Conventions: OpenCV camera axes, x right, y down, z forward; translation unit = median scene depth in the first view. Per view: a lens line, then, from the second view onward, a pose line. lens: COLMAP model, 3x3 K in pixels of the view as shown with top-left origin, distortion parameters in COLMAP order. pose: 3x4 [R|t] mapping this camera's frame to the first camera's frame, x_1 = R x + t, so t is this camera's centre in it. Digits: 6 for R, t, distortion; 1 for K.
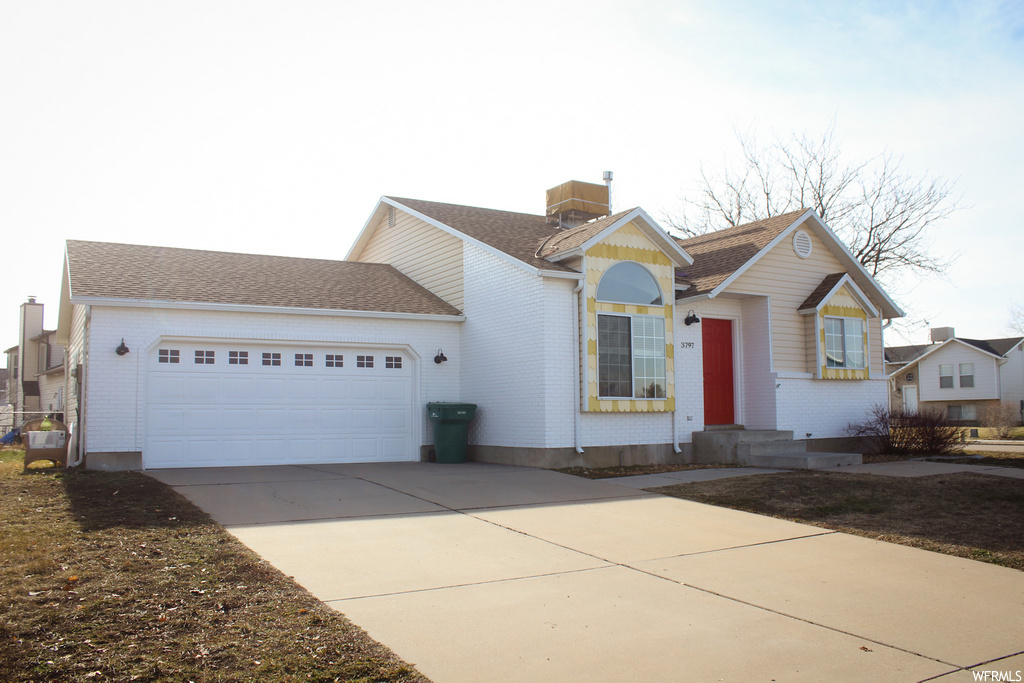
lens RADIAL K [[831.2, 0, 512.0], [0, 831.2, 341.5], [0, 0, 1]] dist [-0.103906, -0.000349]
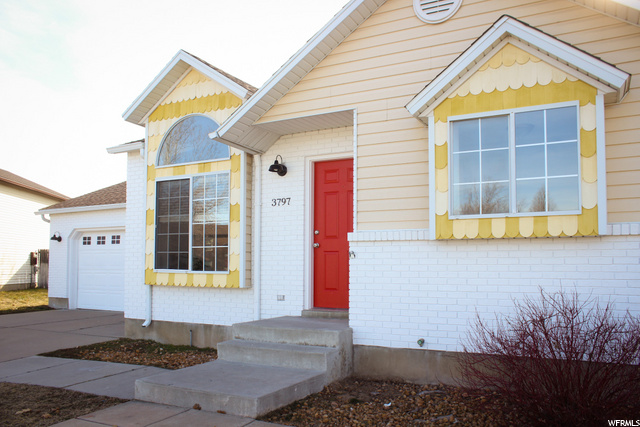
lens RADIAL K [[516.4, 0, 322.1], [0, 516.4, 241.7], [0, 0, 1]] dist [-0.053164, 0.000687]
pose [[0.516032, -0.031888, -0.855976, 0.675887], [0.064907, 0.997889, 0.001955, 0.045020], [0.854107, -0.056568, 0.517012, 0.829400]]
